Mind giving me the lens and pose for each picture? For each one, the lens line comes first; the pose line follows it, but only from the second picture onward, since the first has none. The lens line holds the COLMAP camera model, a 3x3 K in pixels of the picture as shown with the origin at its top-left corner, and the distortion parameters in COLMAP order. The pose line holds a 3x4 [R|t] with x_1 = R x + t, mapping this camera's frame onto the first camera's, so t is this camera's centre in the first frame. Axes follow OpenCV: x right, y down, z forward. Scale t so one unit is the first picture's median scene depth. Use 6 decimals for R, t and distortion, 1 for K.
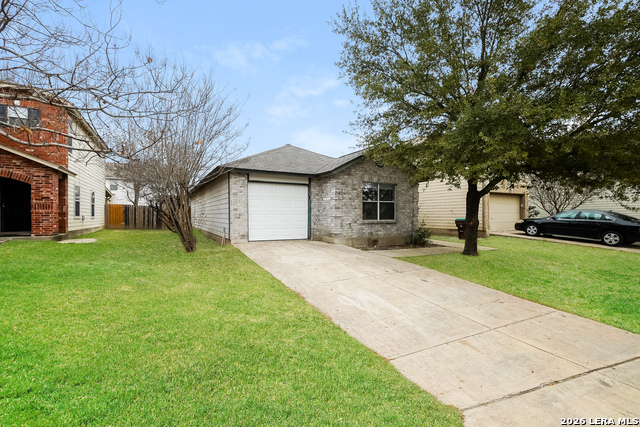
lens RADIAL K [[278.3, 0, 310.0], [0, 278.3, 201.9], [0, 0, 1]] dist [-0.001674, 0.000232]
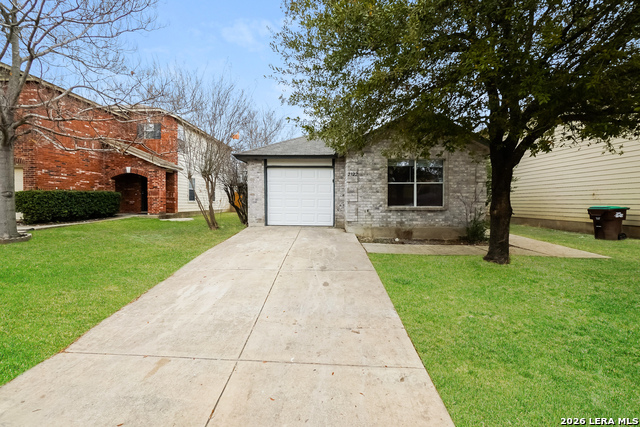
lens RADIAL K [[278.3, 0, 310.0], [0, 278.3, 201.9], [0, 0, 1]] dist [-0.001674, 0.000232]
pose [[0.865800, 0.005162, -0.500364, 0.409371], [0.019262, 0.998862, 0.043634, 0.012747], [0.500020, -0.047417, 0.864715, 0.178838]]
